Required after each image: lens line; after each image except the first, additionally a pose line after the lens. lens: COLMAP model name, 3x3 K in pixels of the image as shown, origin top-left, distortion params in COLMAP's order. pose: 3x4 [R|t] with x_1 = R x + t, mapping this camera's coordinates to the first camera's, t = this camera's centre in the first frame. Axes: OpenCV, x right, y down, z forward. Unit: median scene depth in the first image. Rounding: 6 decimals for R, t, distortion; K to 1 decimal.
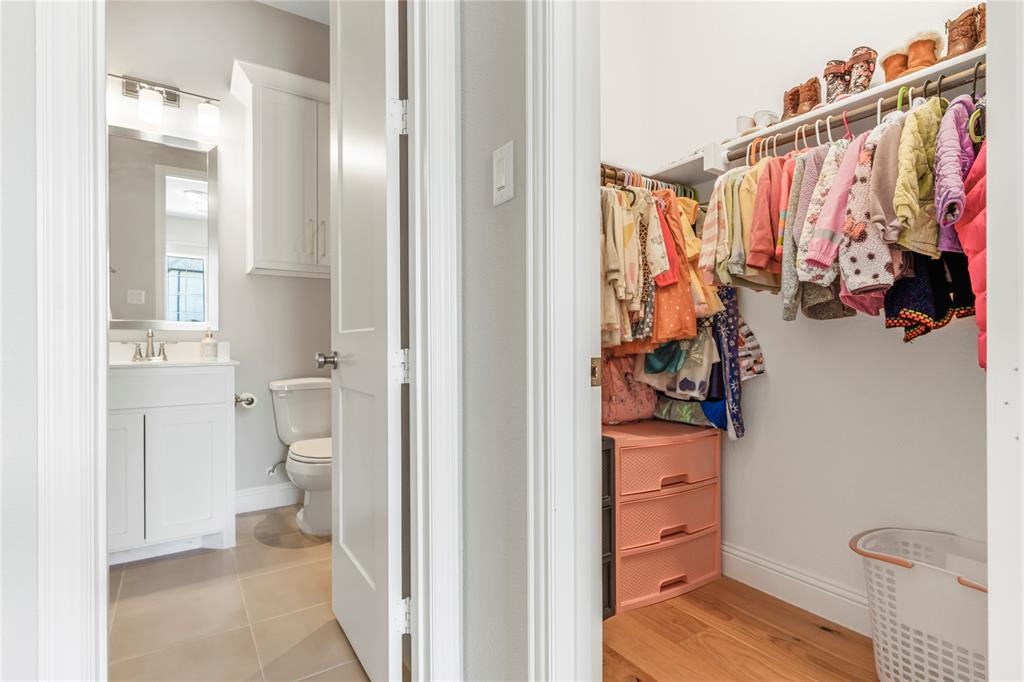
lens RADIAL K [[497.5, 0, 511.5], [0, 497.5, 349.7], [0, 0, 1]] dist [-0.000386, -0.000785]
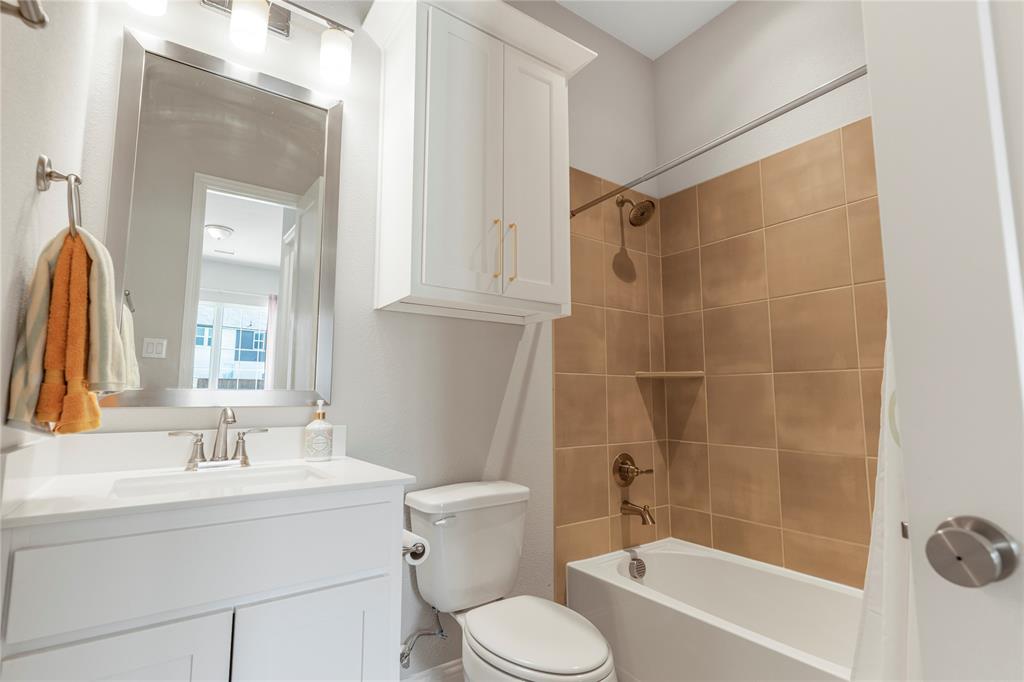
lens RADIAL K [[493.2, 0, 511.8], [0, 493.2, 347.4], [0, 0, 1]] dist [-0.001213, -0.000133]
pose [[0.999493, 0.007040, 0.031048, -0.401952], [-0.003434, 0.993393, -0.114712, -0.041540], [-0.031651, 0.114548, 0.992913, 0.427012]]
